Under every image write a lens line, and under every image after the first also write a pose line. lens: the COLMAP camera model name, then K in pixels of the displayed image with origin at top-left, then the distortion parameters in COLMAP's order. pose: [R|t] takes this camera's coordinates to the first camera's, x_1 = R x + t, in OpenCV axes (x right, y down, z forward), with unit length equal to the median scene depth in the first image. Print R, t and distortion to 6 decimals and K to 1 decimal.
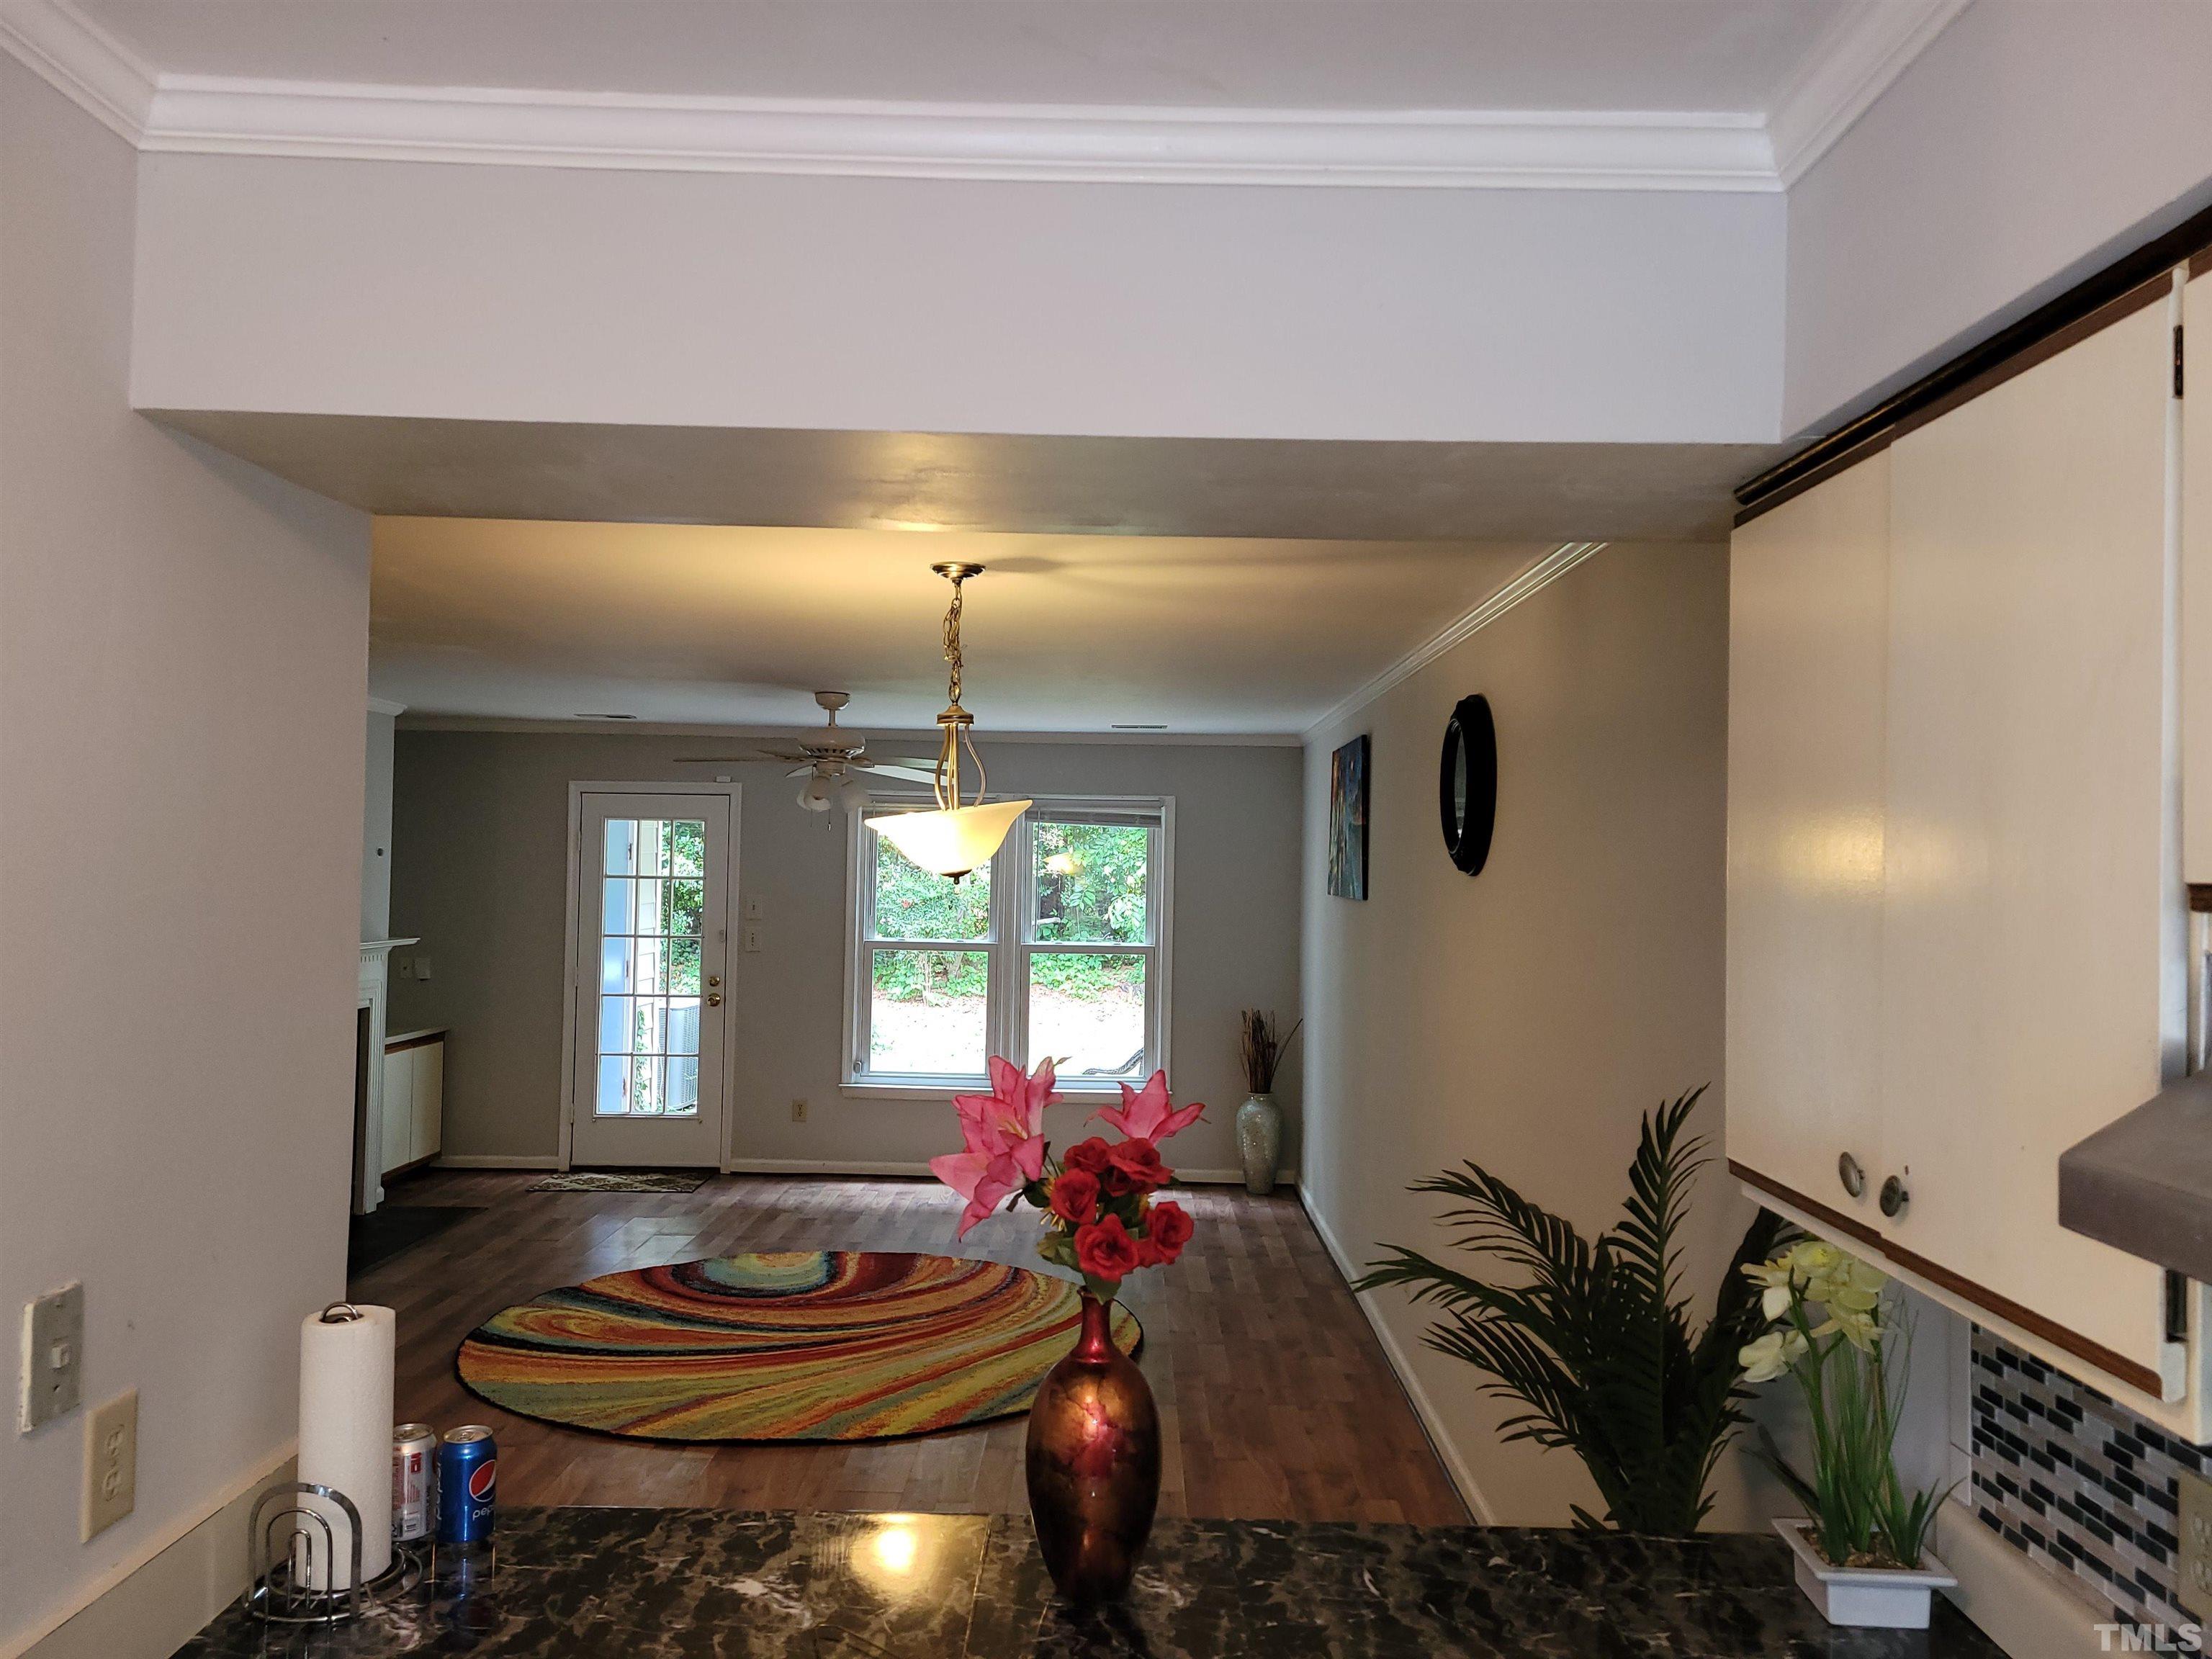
lens RADIAL K [[1666.4, 0, 1106.0], [0, 1666.4, 829.5], [0, 0, 1]] dist [0.045662, -0.029592]
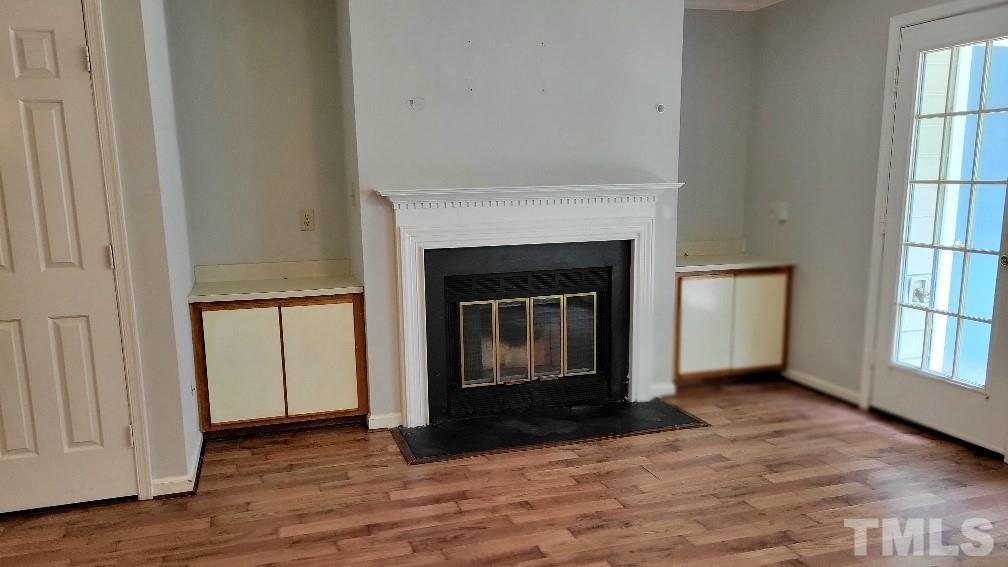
lens RADIAL K [[737.6, 0, 502.8], [0, 737.6, 307.5], [0, 0, 1]] dist [0.061273, 0.000460]
pose [[0.299864, 0.145457, -0.942828, 0.100586], [0.039333, 0.985582, 0.164563, 0.127184], [0.953171, -0.086430, 0.289819, 1.512987]]
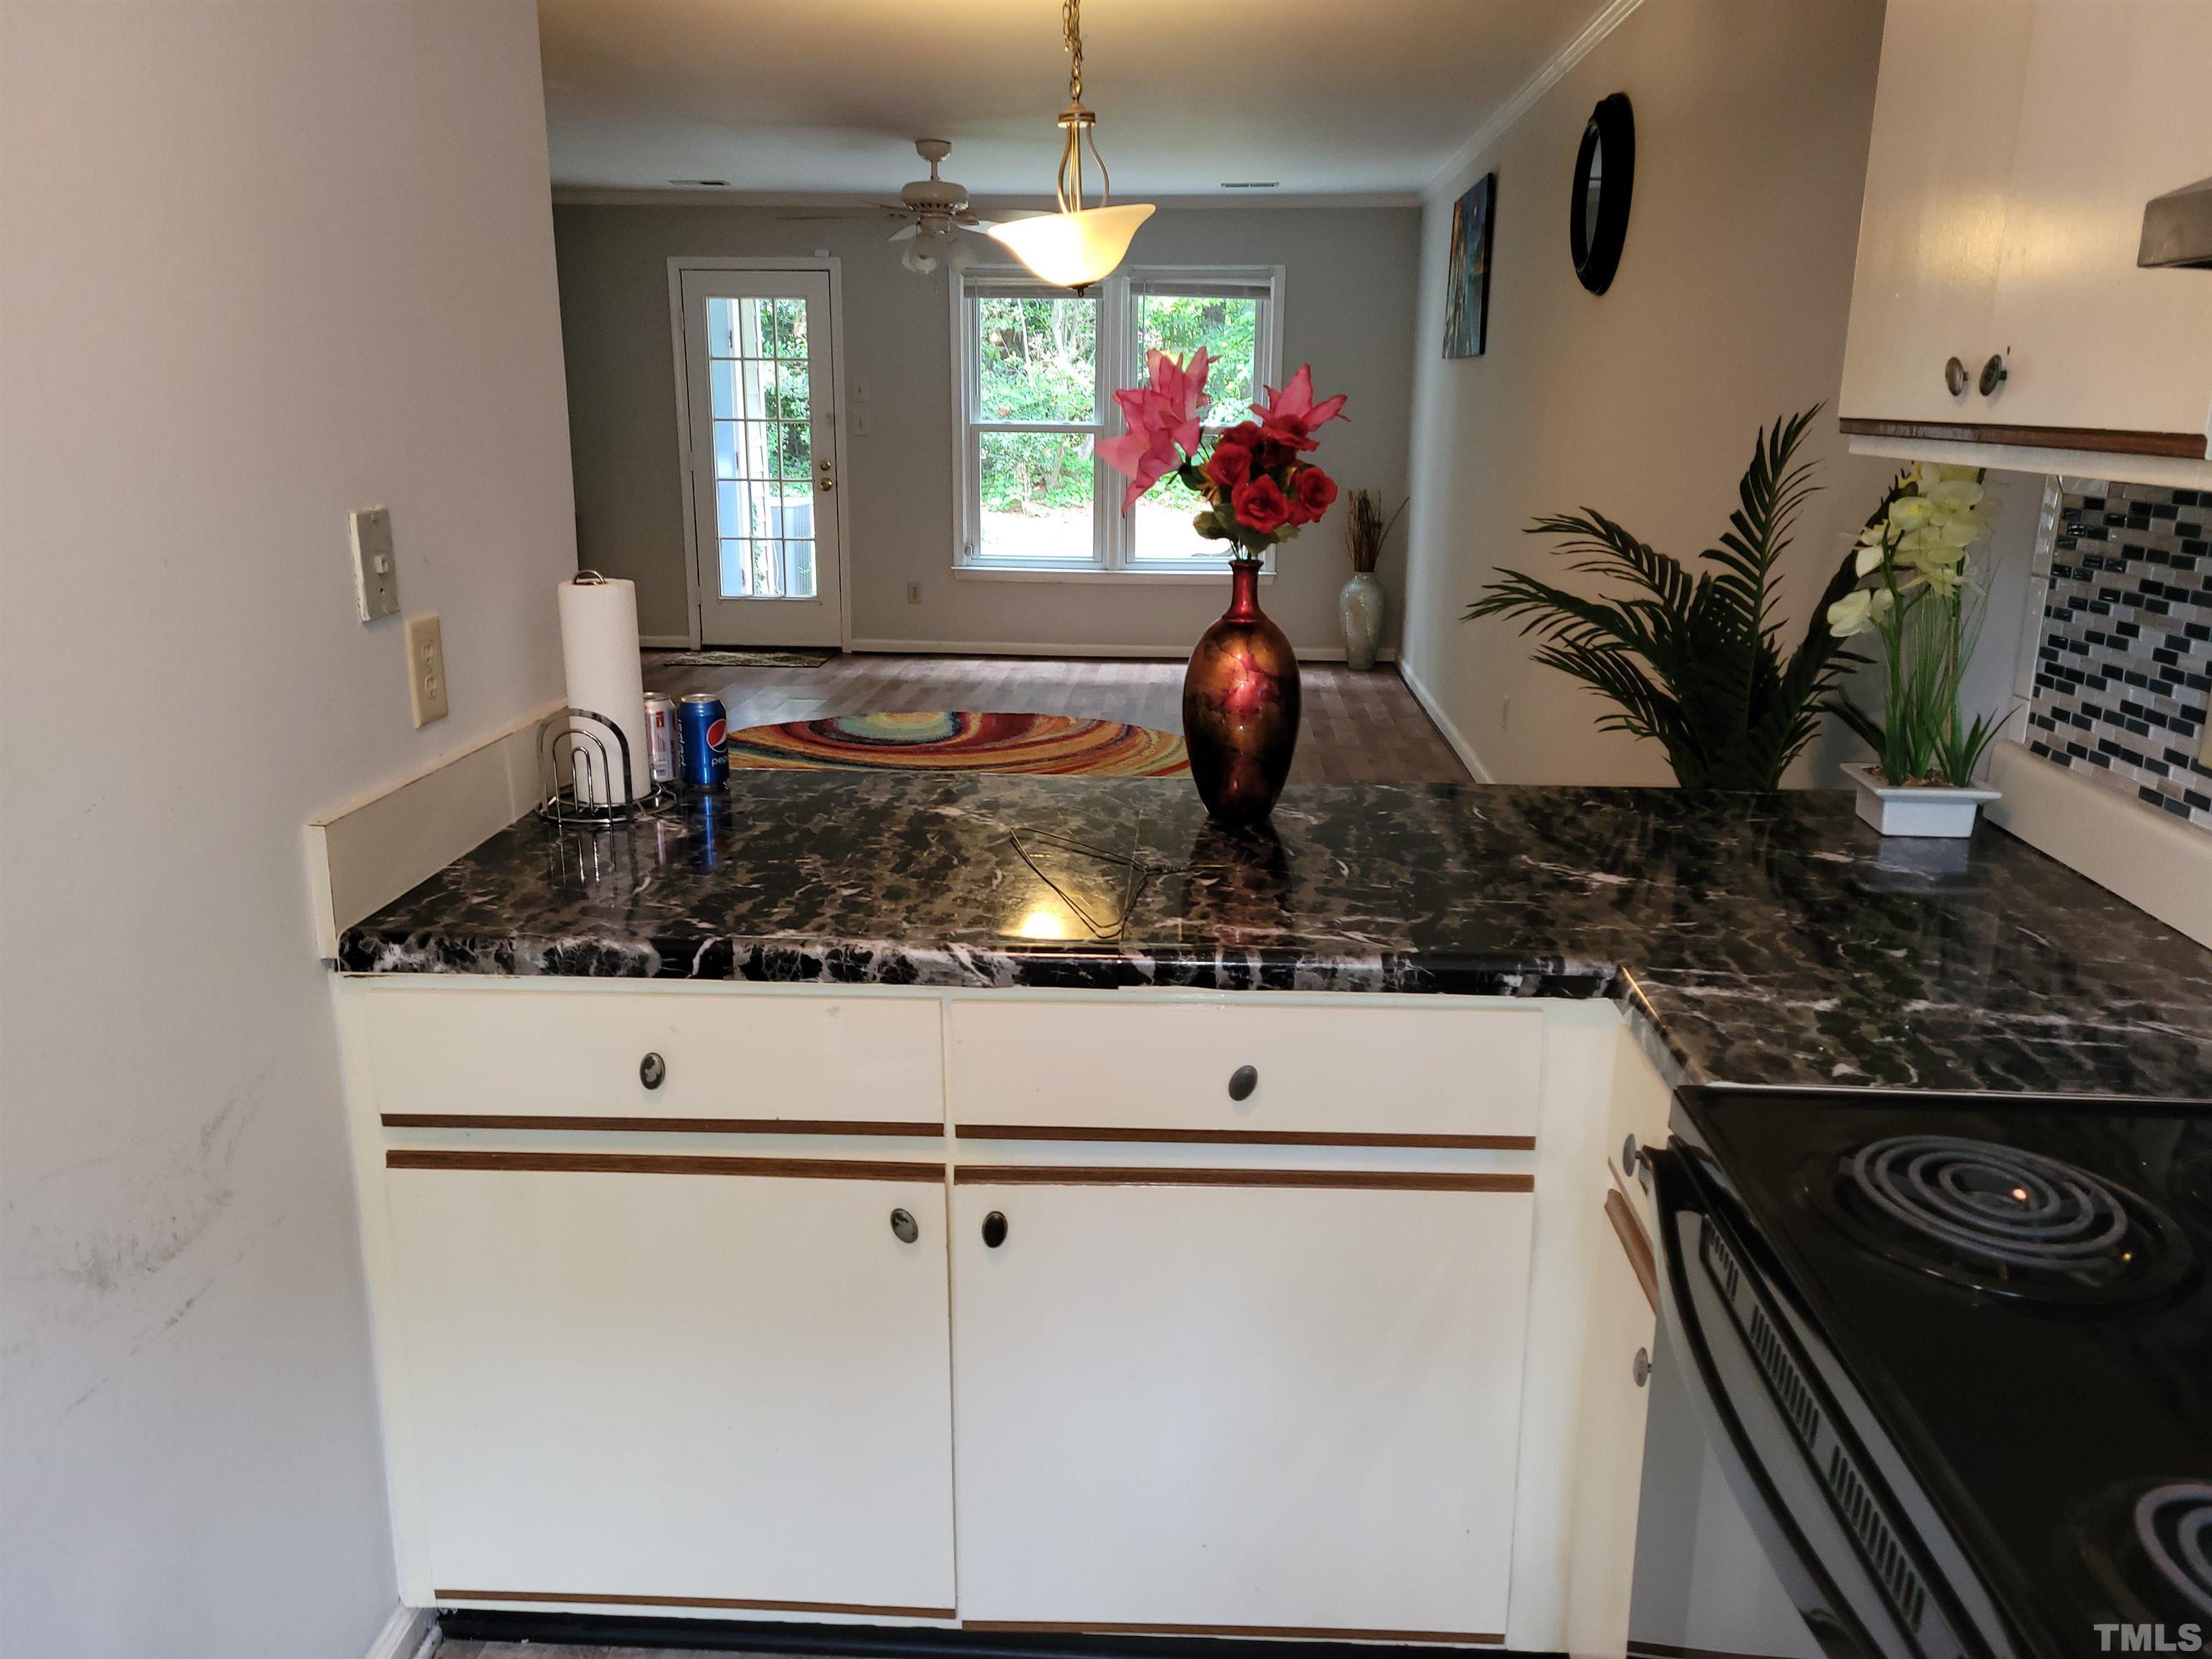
lens RADIAL K [[1666.4, 0, 1106.0], [0, 1666.4, 829.5], [0, 0, 1]] dist [0.045662, -0.029592]
pose [[0.998473, 0.003339, -0.055147, -0.017505], [0.011807, 0.962214, 0.272037, 0.068113], [0.053971, -0.272273, 0.960705, -0.060425]]
